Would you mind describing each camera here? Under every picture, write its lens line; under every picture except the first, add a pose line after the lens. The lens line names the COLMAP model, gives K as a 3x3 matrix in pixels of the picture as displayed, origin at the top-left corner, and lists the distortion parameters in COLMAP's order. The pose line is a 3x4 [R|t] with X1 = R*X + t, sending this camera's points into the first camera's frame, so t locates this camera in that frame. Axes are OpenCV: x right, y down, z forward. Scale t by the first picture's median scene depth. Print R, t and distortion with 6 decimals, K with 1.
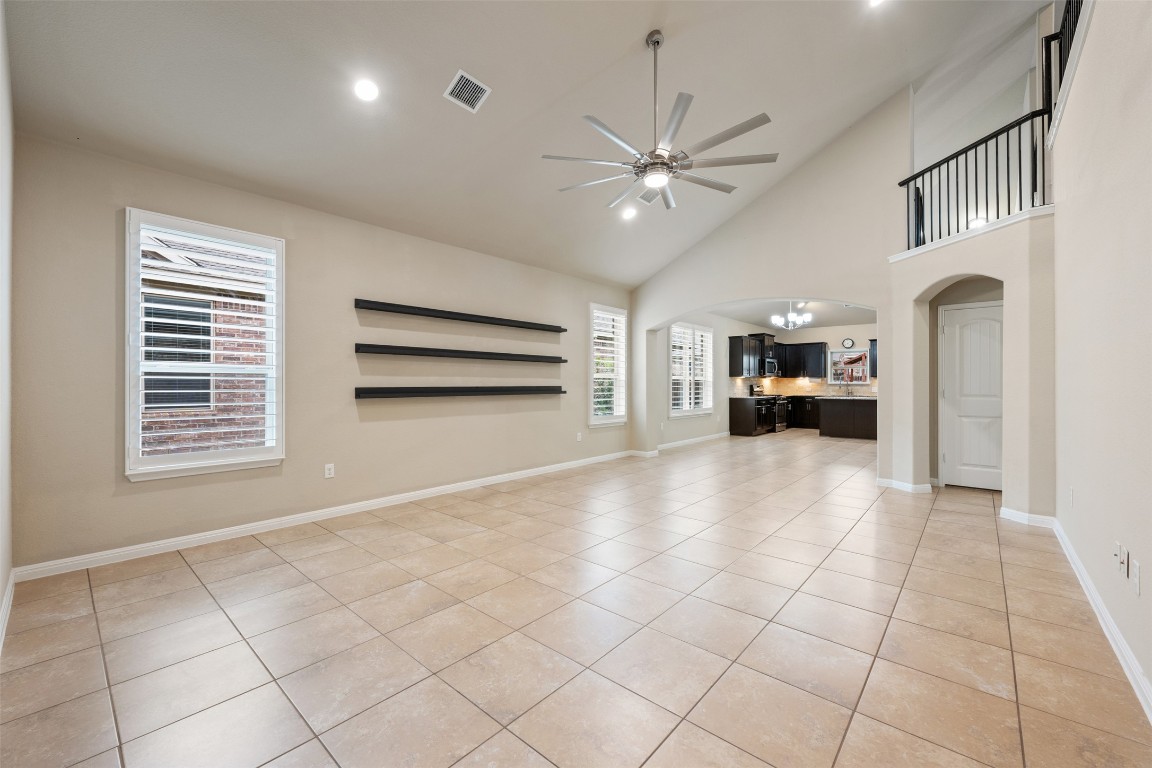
lens RADIAL K [[456.6, 0, 570.8], [0, 456.6, 380.4], [0, 0, 1]] dist [-0.002159, 0.000062]
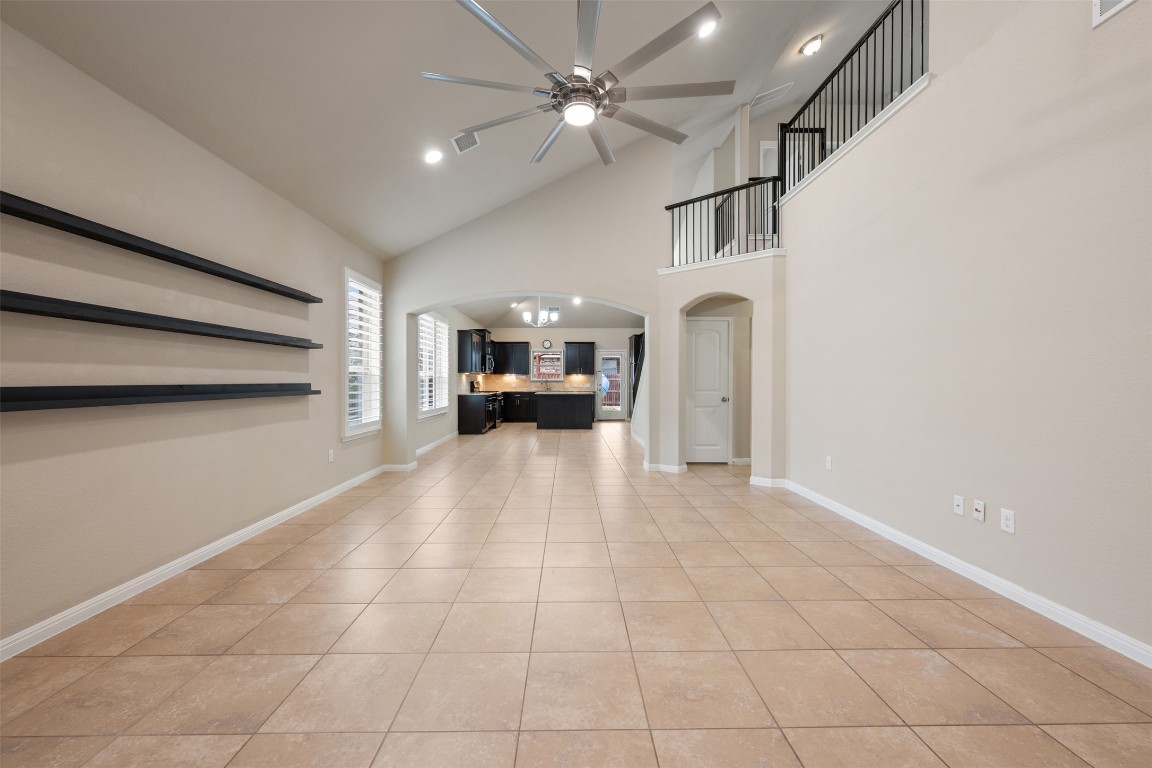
lens RADIAL K [[456.6, 0, 572.6], [0, 456.6, 378.4], [0, 0, 1]] dist [-0.002159, 0.000062]
pose [[0.737954, 0.004777, 0.674834, -0.116927], [-0.007047, 0.999975, 0.000628, 0.001555], [-0.674814, -0.005219, 0.737969, 0.152076]]
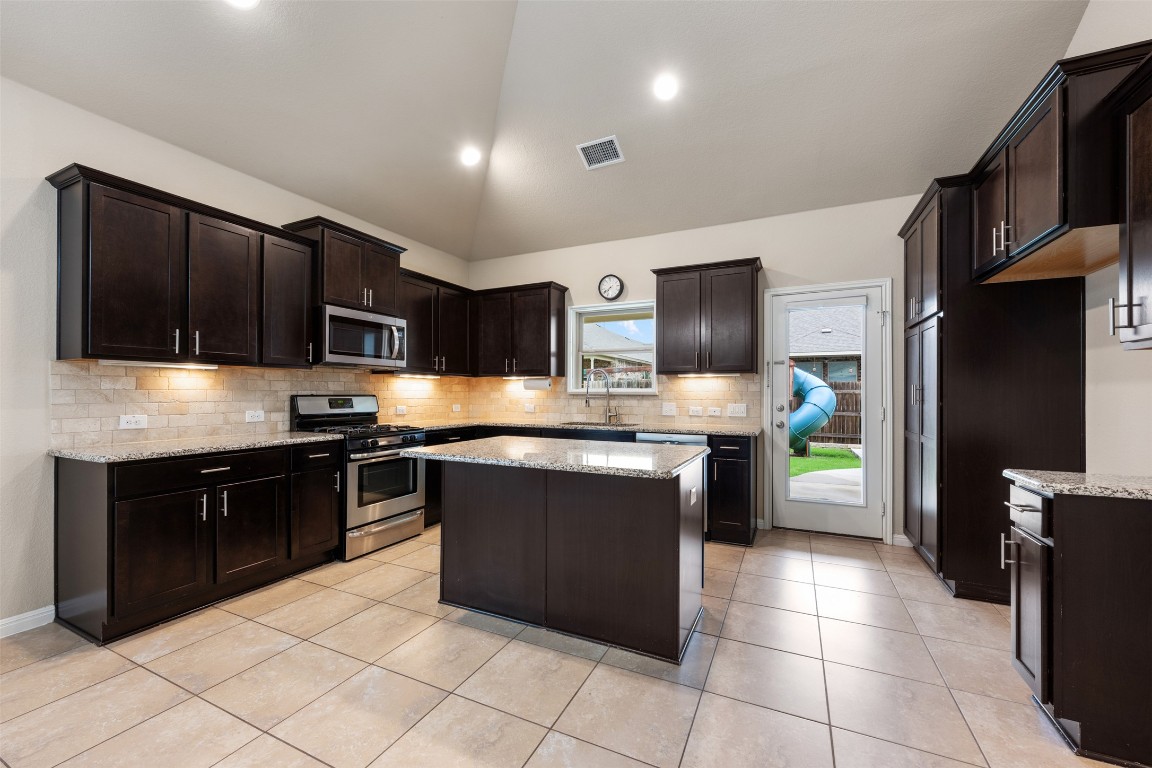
lens RADIAL K [[456.6, 0, 573.9], [0, 456.6, 391.3], [0, 0, 1]] dist [-0.002159, 0.000062]
pose [[0.960880, 0.005318, 0.276914, 0.546840], [-0.007083, 0.999960, 0.005373, 0.004762], [-0.276875, -0.007124, 0.960880, 0.740819]]
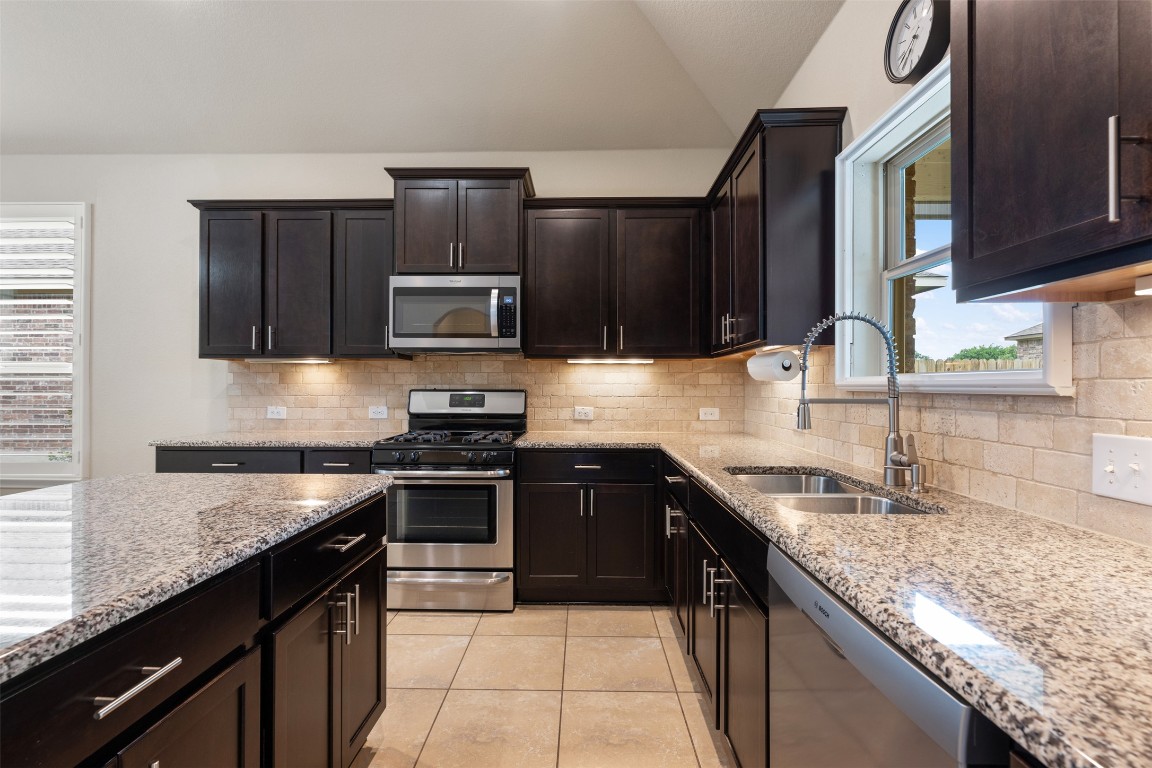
lens RADIAL K [[525.0, 0, 572.7], [0, 525.0, 384.5], [0, 0, 1]] dist [-0.002851, -0.000092]
pose [[0.649796, 0.000058, -0.760109, 0.755291], [0.004691, 0.999981, 0.004086, 0.006761], [0.760095, -0.006221, 0.649783, 0.982760]]
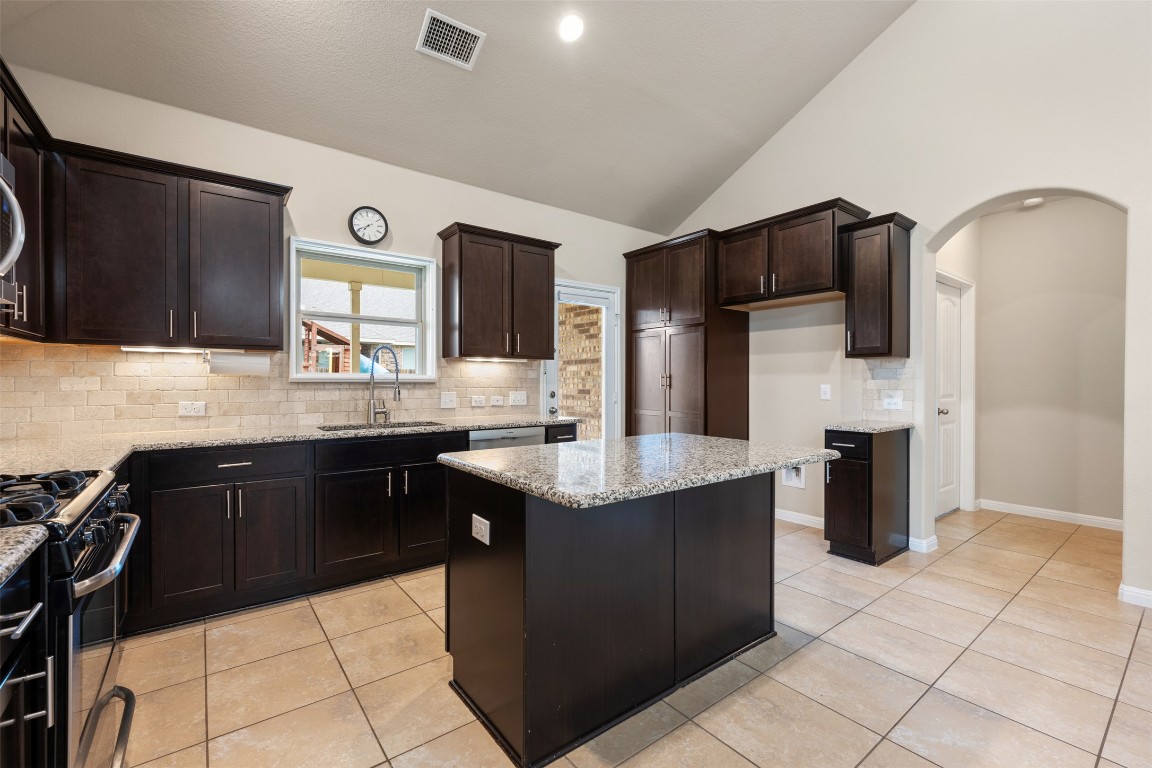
lens RADIAL K [[493.1, 0, 572.8], [0, 493.1, 381.0], [0, 0, 1]] dist [0.007142, 0.000633]
pose [[0.188043, 0.002217, 0.982158, 0.406402], [-0.012232, 0.999925, 0.000085, 0.007588], [-0.982085, -0.012030, 0.188056, 0.962453]]
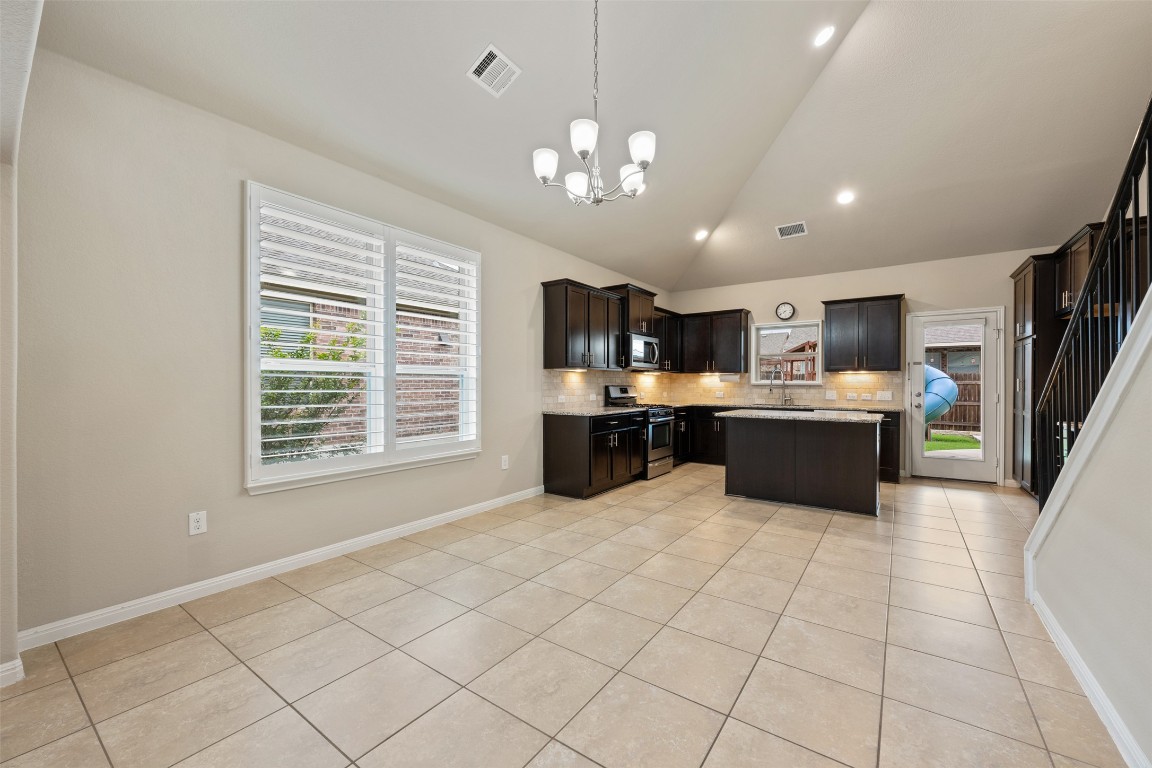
lens RADIAL K [[456.6, 0, 573.3], [0, 456.6, 387.0], [0, 0, 1]] dist [-0.002159, 0.000062]
pose [[0.994413, 0.001948, 0.105544, 0.338902], [-0.003681, 0.999861, 0.016233, 0.003218], [-0.105498, -0.016531, 0.994282, 0.548244]]
